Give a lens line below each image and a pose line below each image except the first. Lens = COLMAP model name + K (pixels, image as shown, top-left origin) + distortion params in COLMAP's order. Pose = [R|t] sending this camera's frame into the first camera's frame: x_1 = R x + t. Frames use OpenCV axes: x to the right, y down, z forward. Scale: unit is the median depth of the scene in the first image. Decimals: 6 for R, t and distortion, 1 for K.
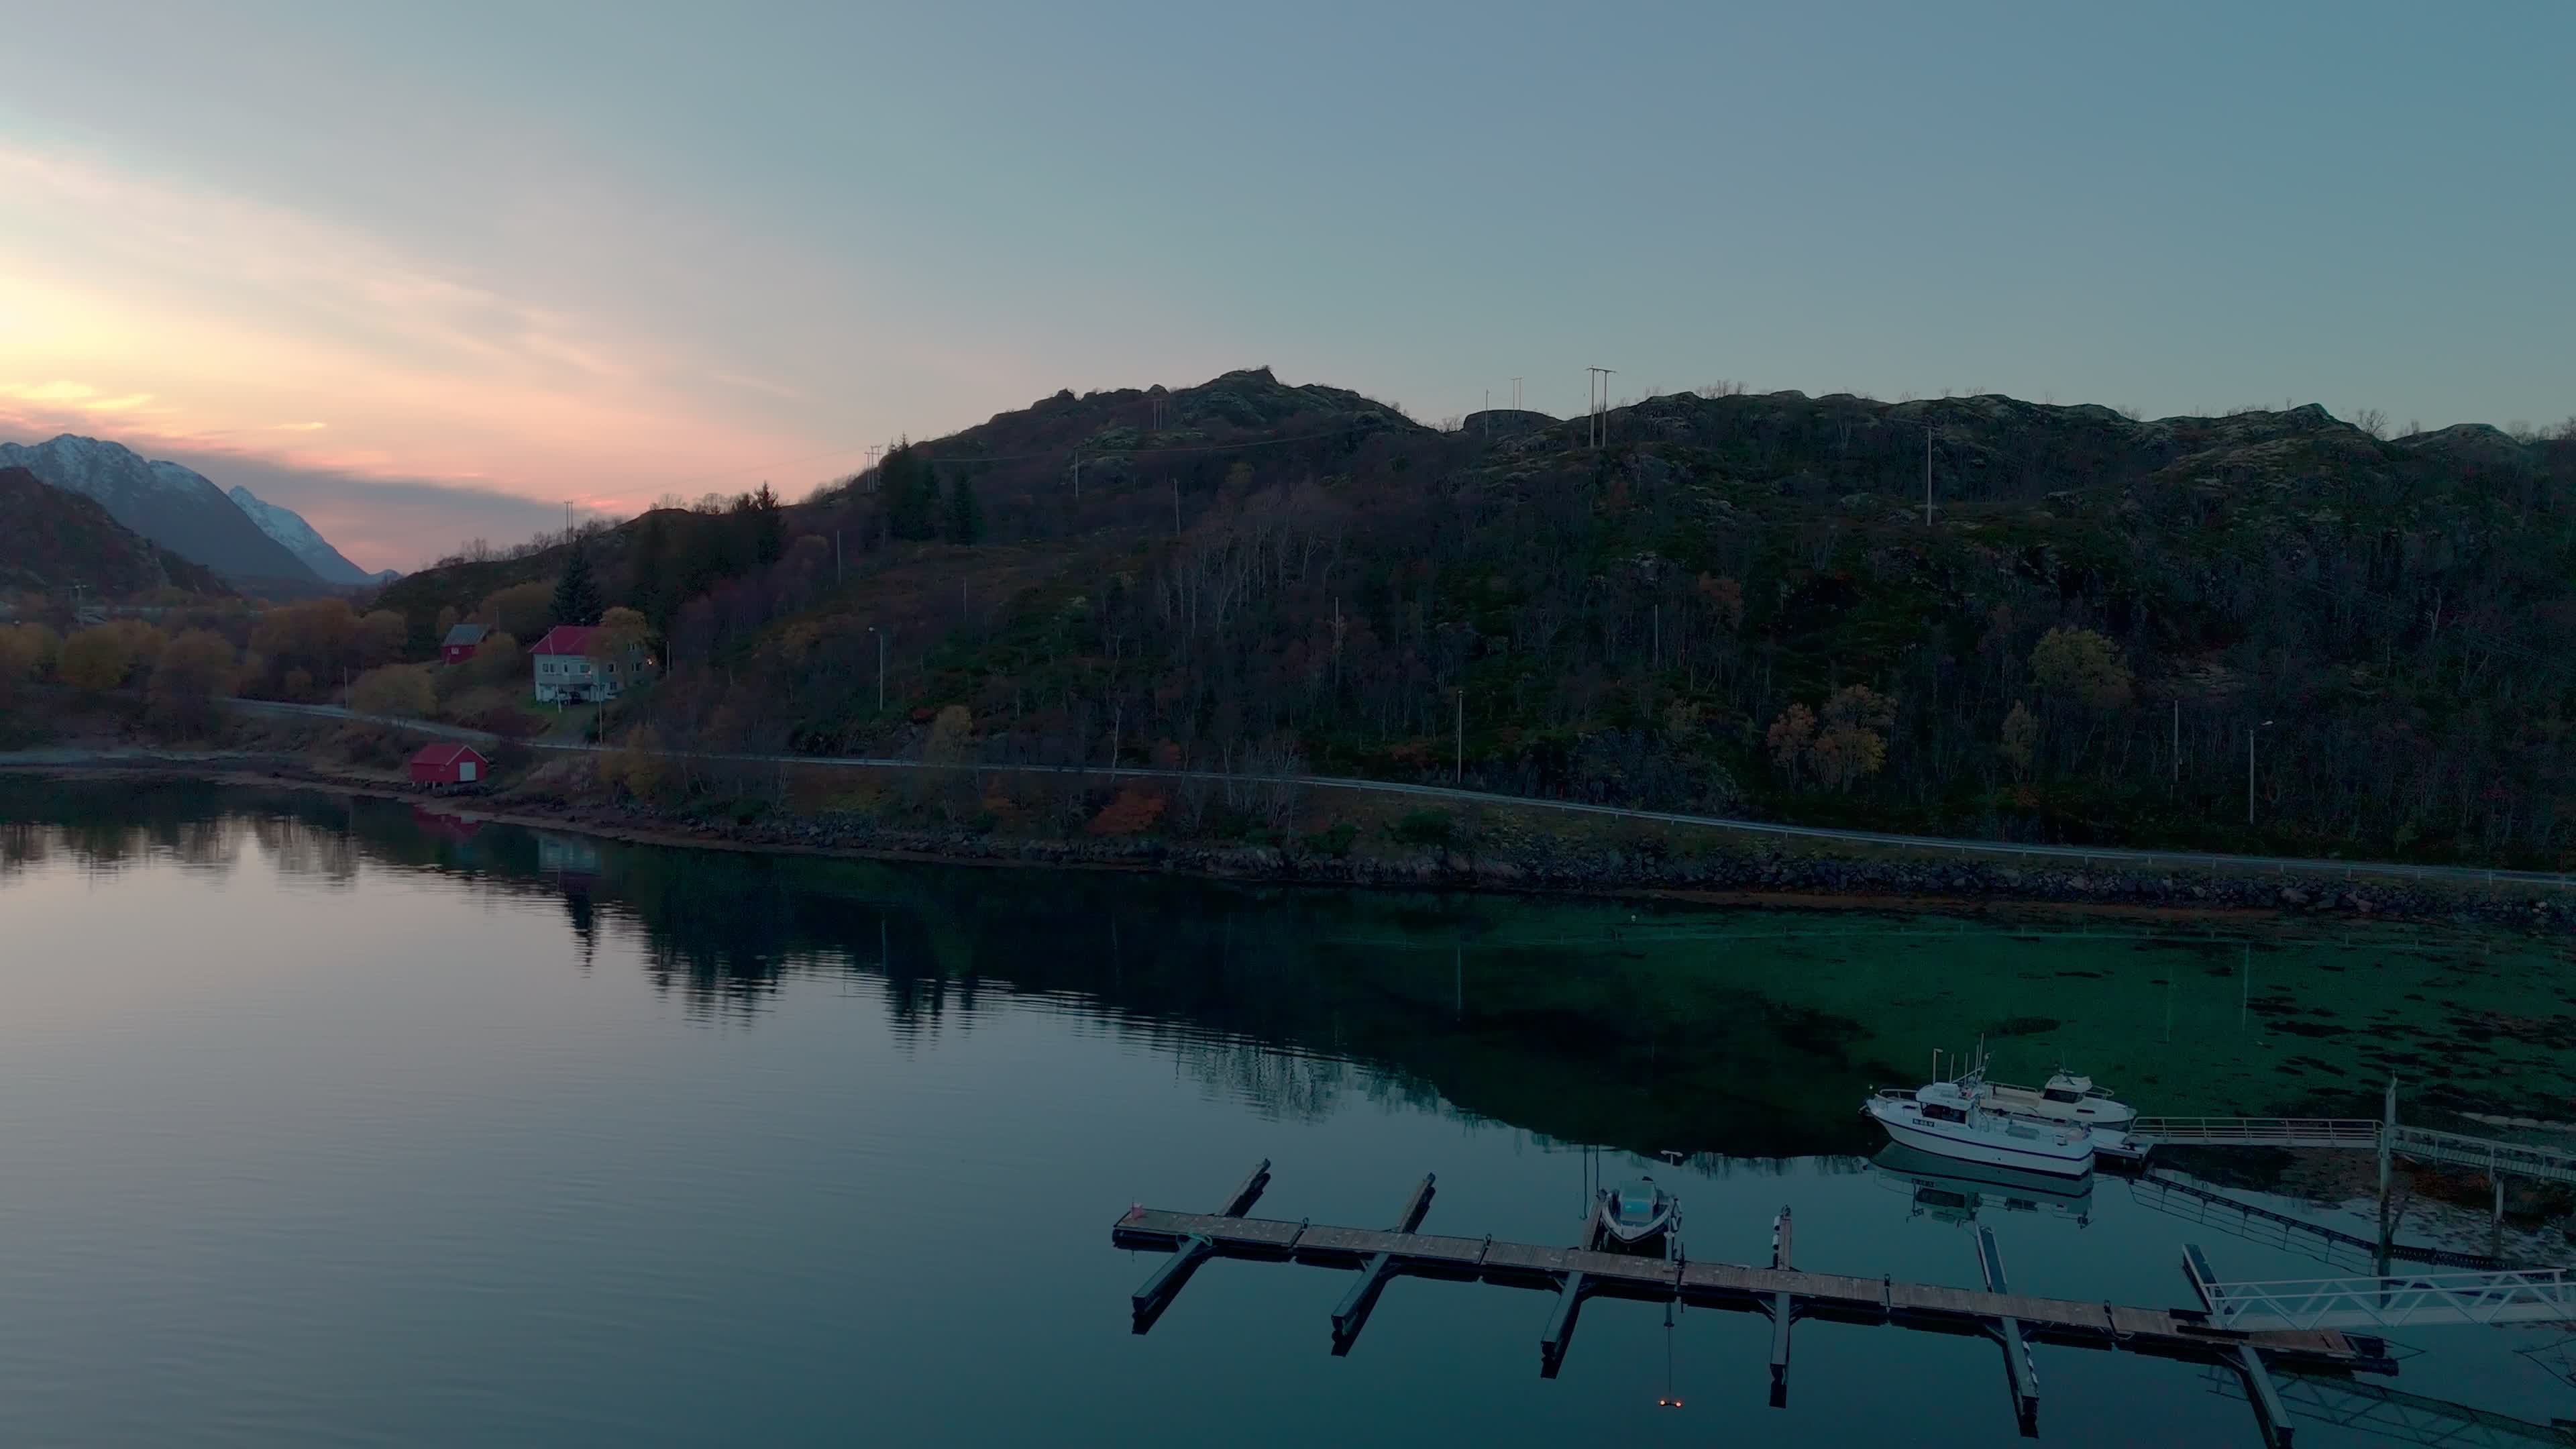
lens RADIAL K [[1879.9, 0, 1292.8], [0, 1879.9, 714.1], [0, 0, 1]] dist [0.087835, -0.076871]
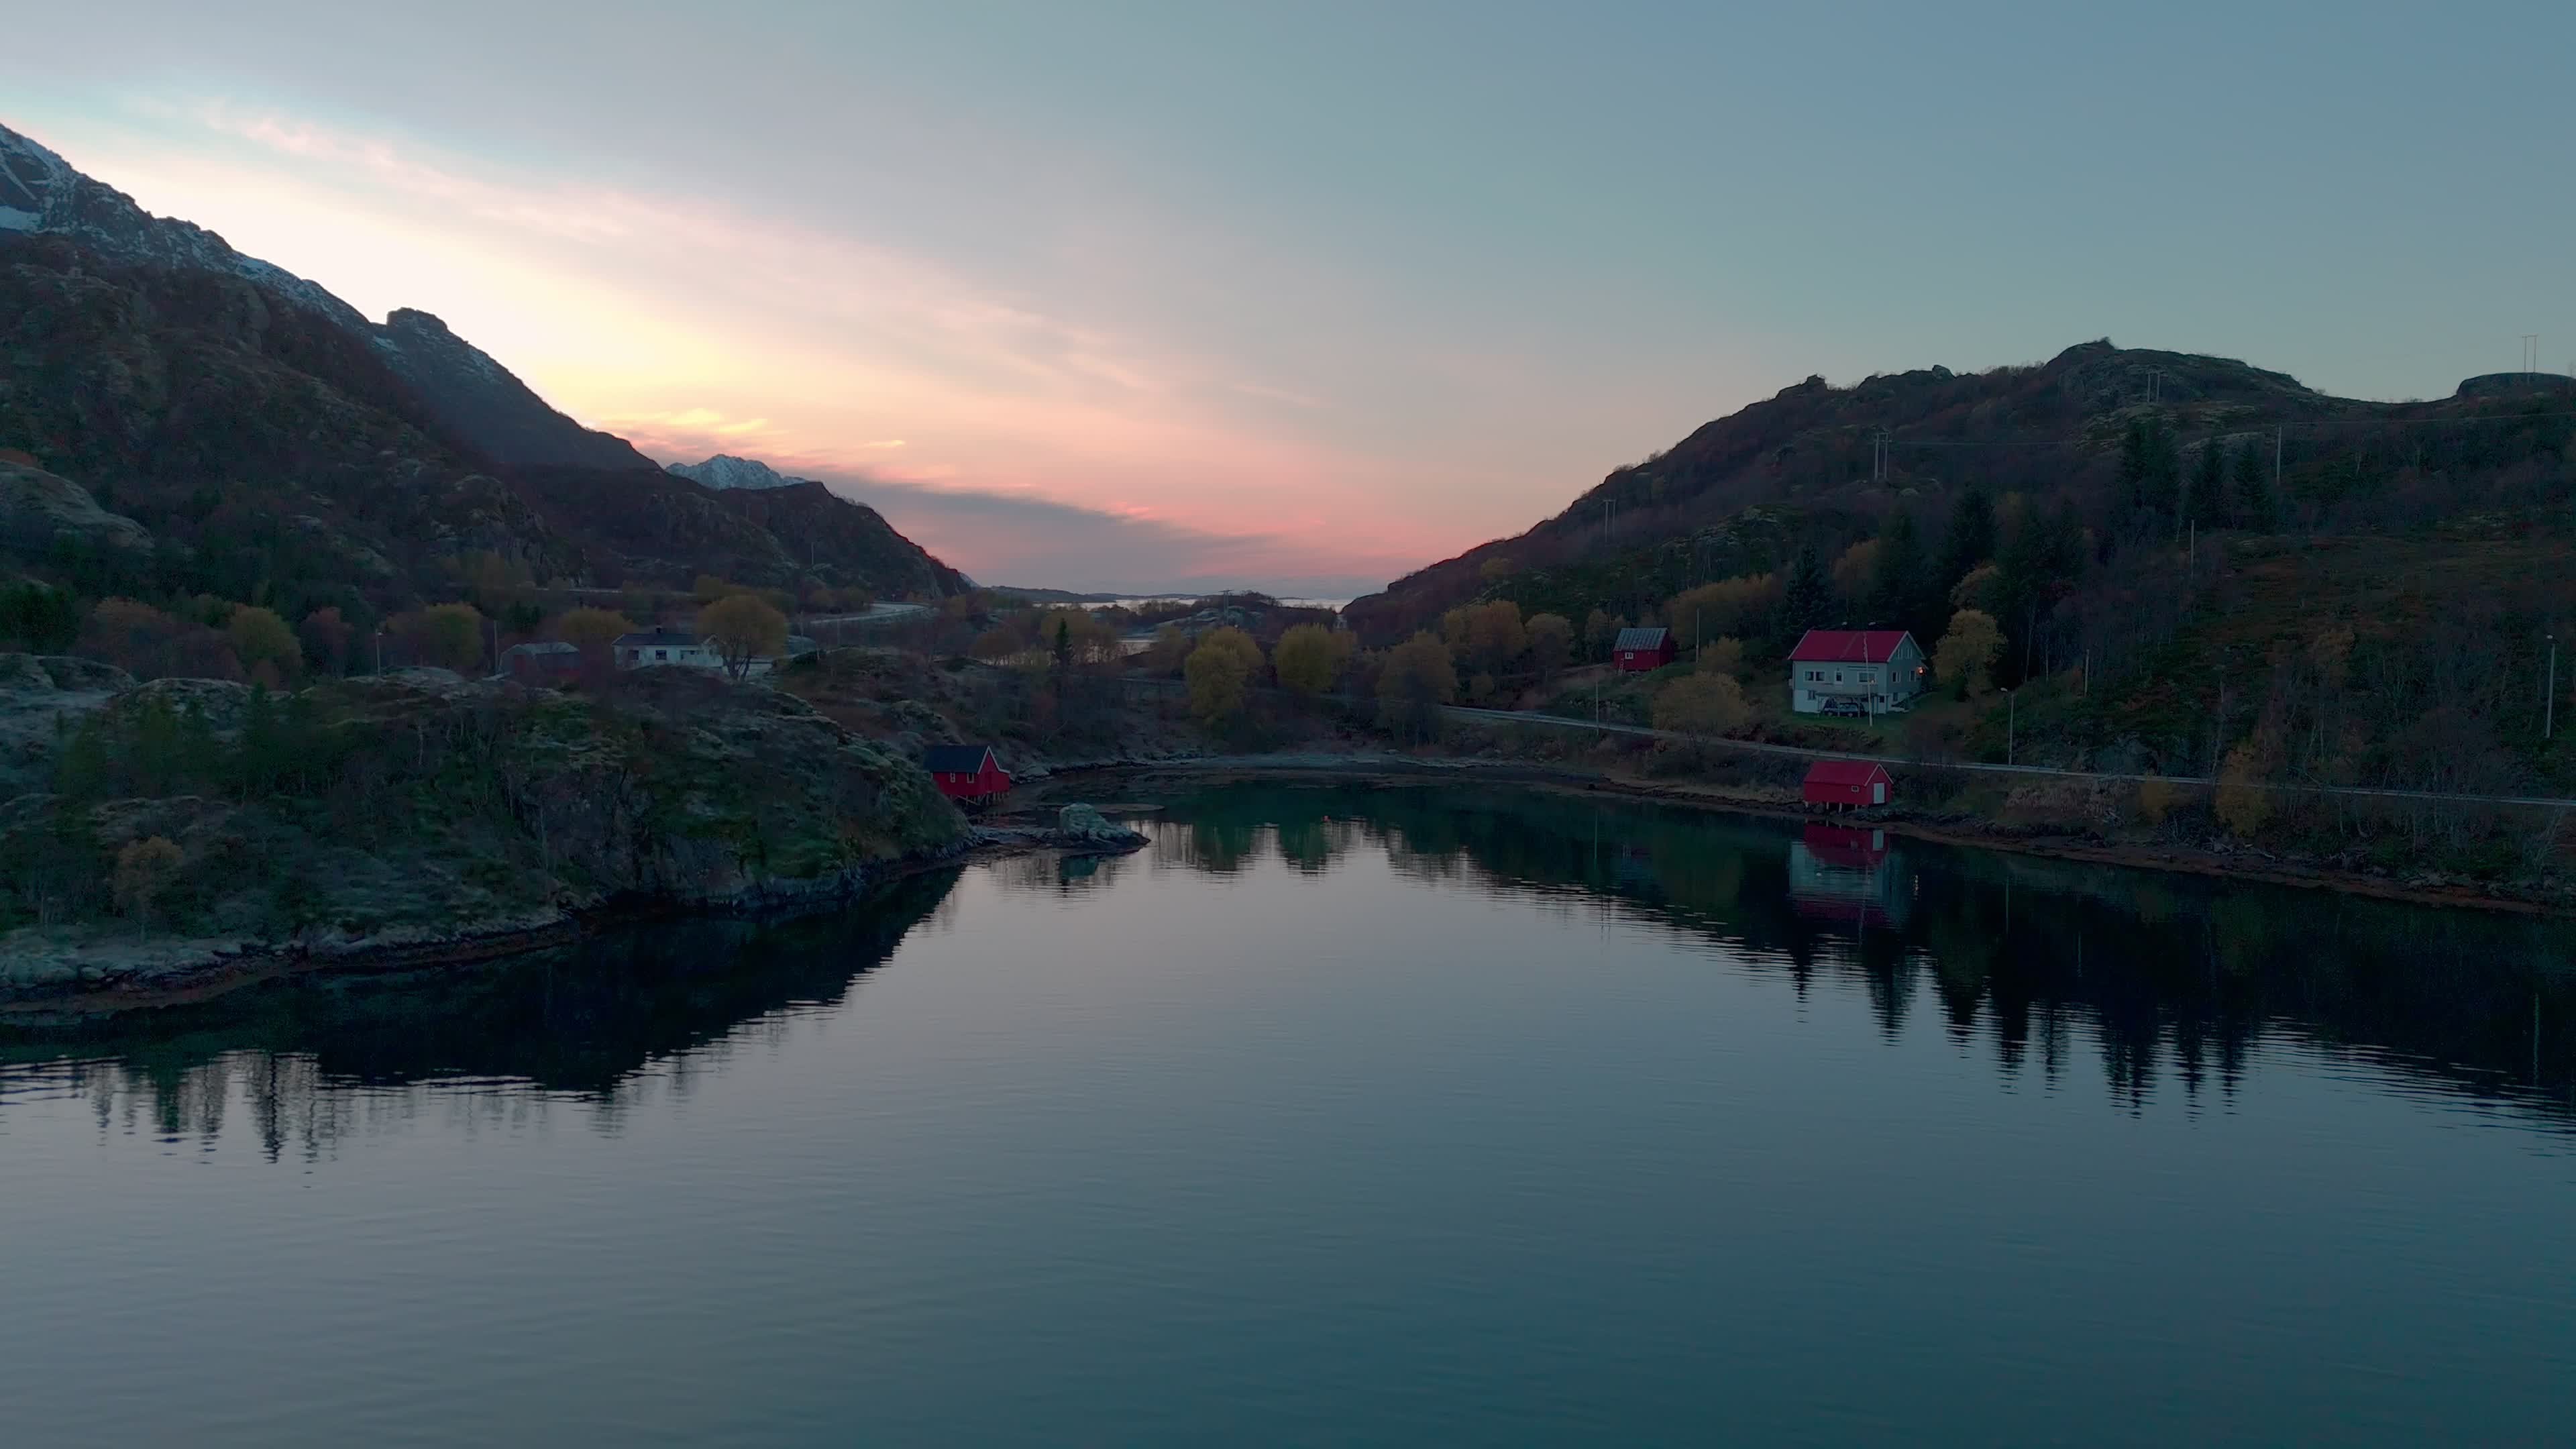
lens RADIAL K [[1879.9, 0, 1290.2], [0, 1879.9, 721.8], [0, 0, 1]] dist [0.087835, -0.076871]
pose [[0.965184, 0.017587, -0.260979, -0.497920], [-0.016376, 0.999843, 0.006812, -0.005301], [0.261057, -0.002301, 0.965321, 0.067128]]
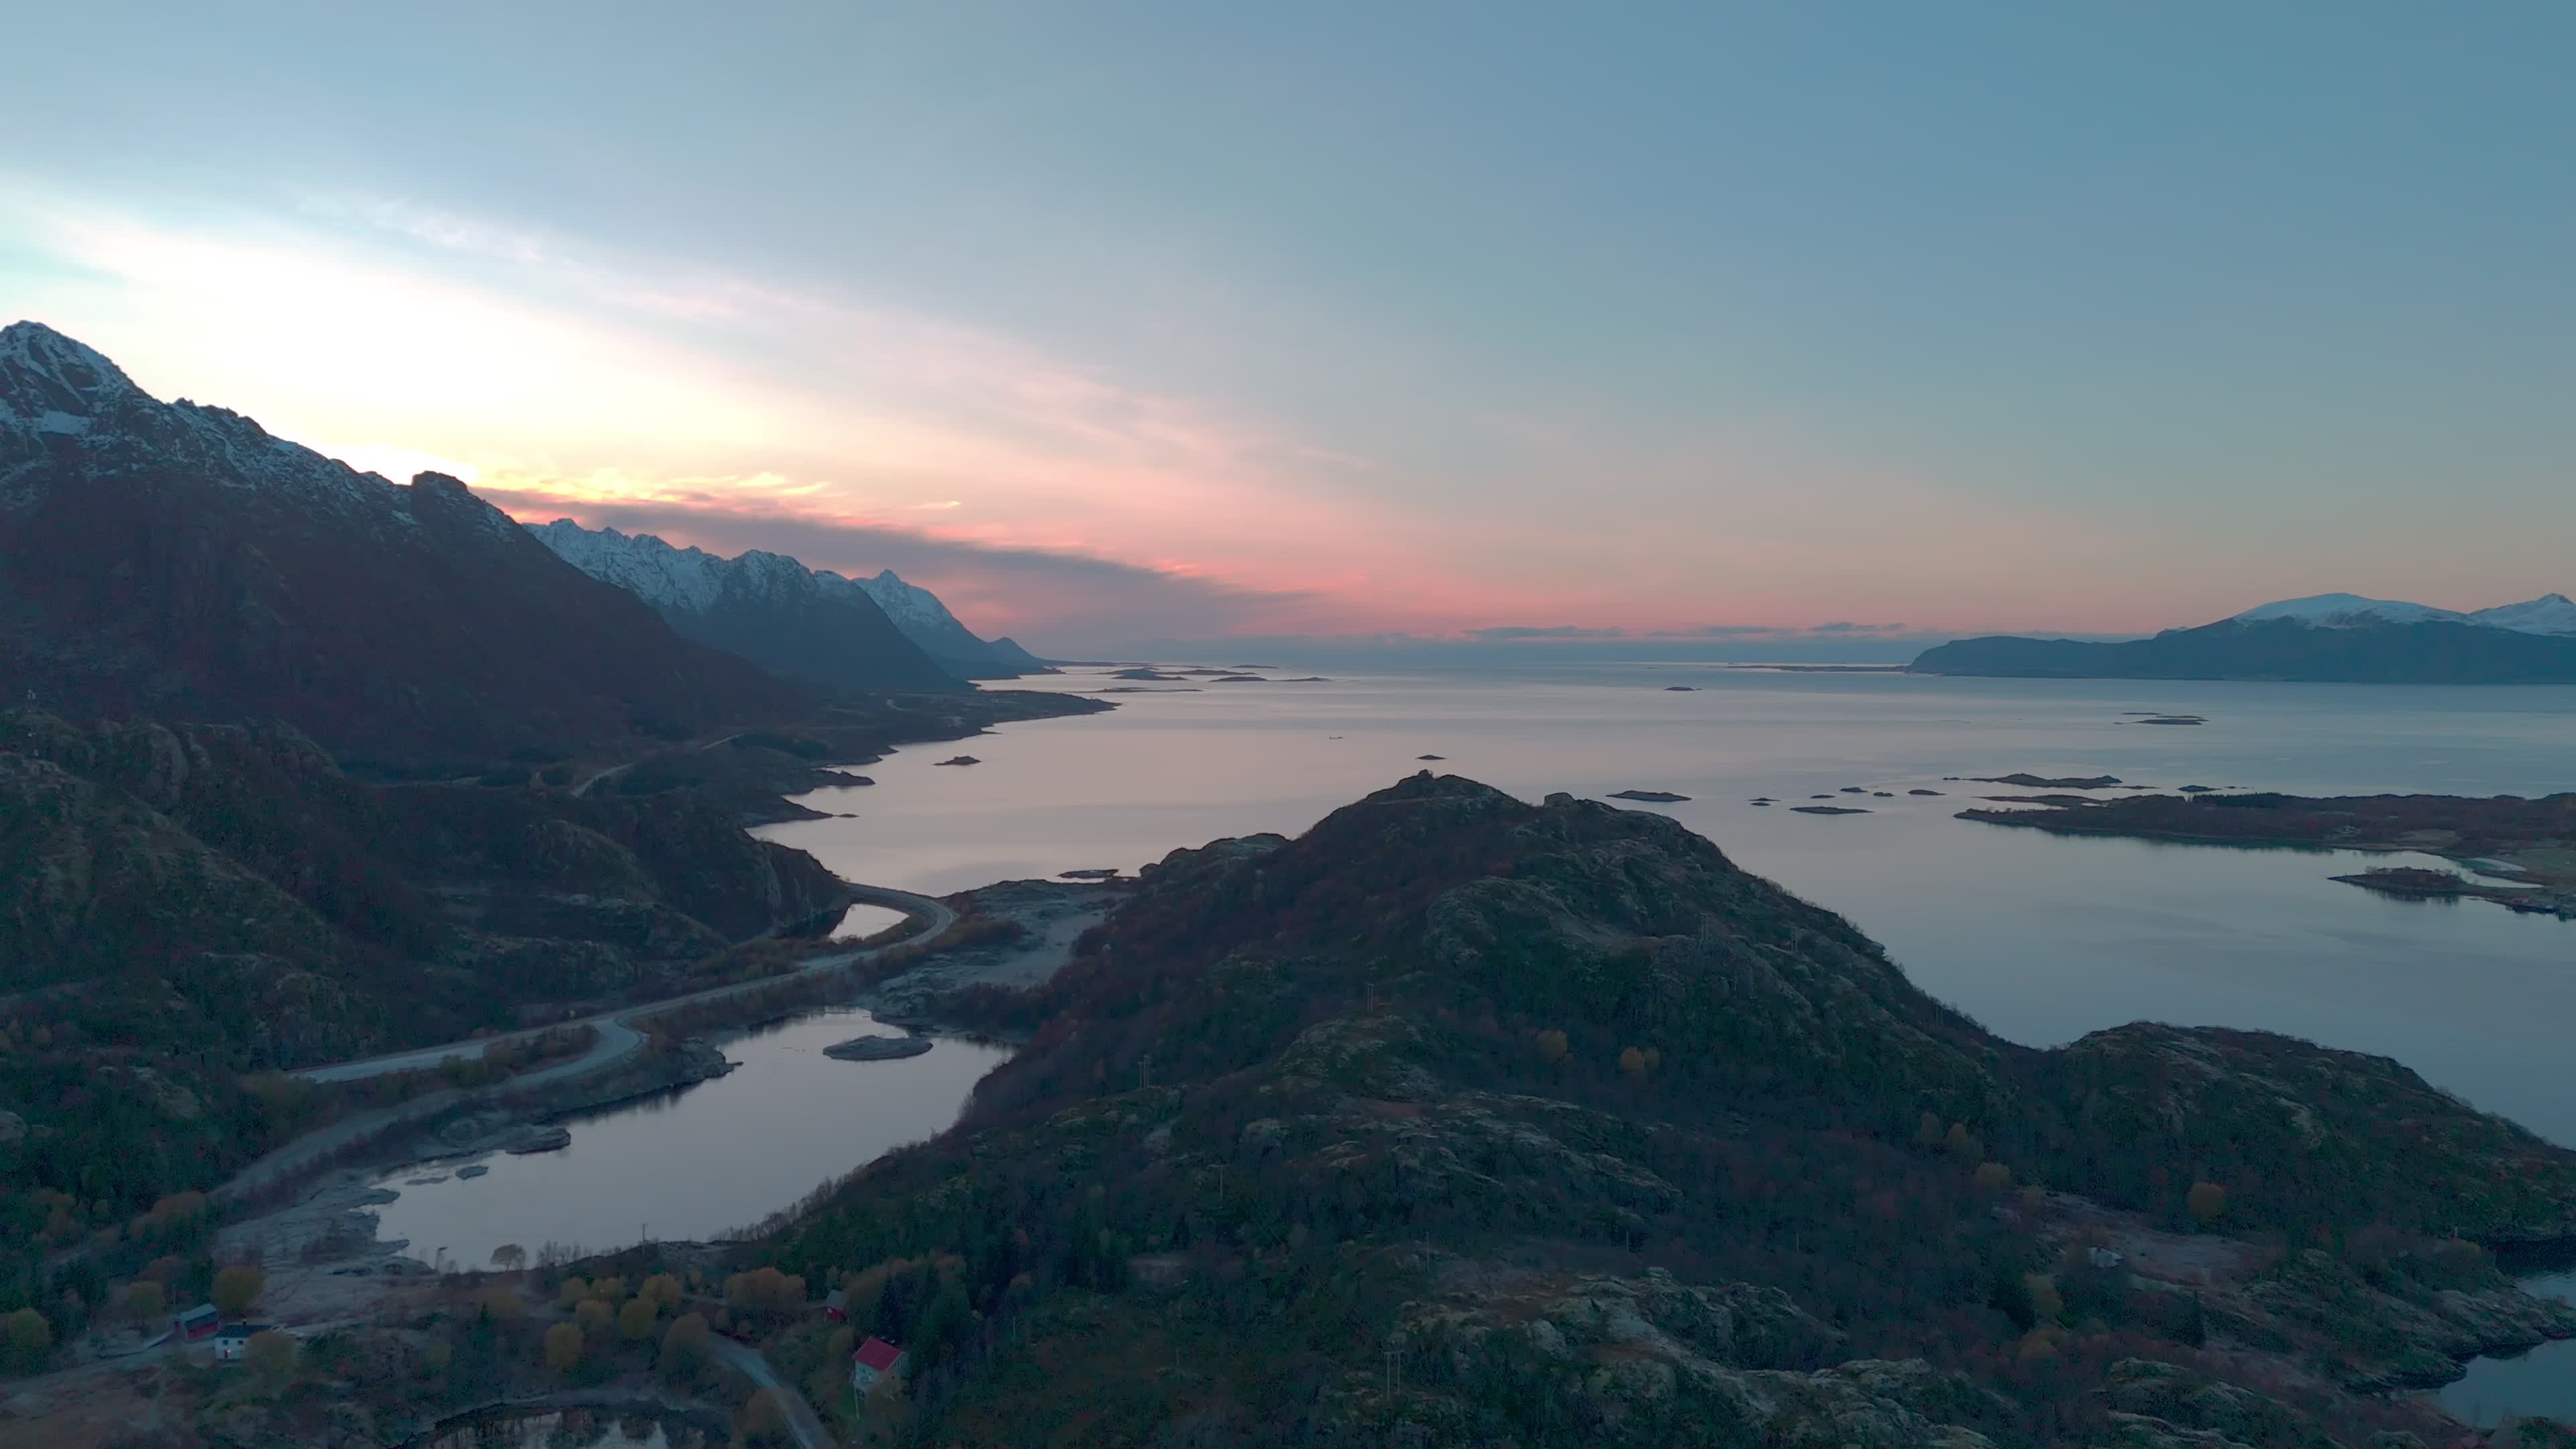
lens RADIAL K [[1879.9, 0, 1290.8], [0, 1879.9, 722.8], [0, 0, 1]] dist [0.087835, -0.076871]
pose [[0.957639, 0.012457, -0.287702, 0.556411], [-0.019322, 0.999592, -0.021034, -0.708861], [0.287322, 0.025702, 0.957489, -0.636337]]
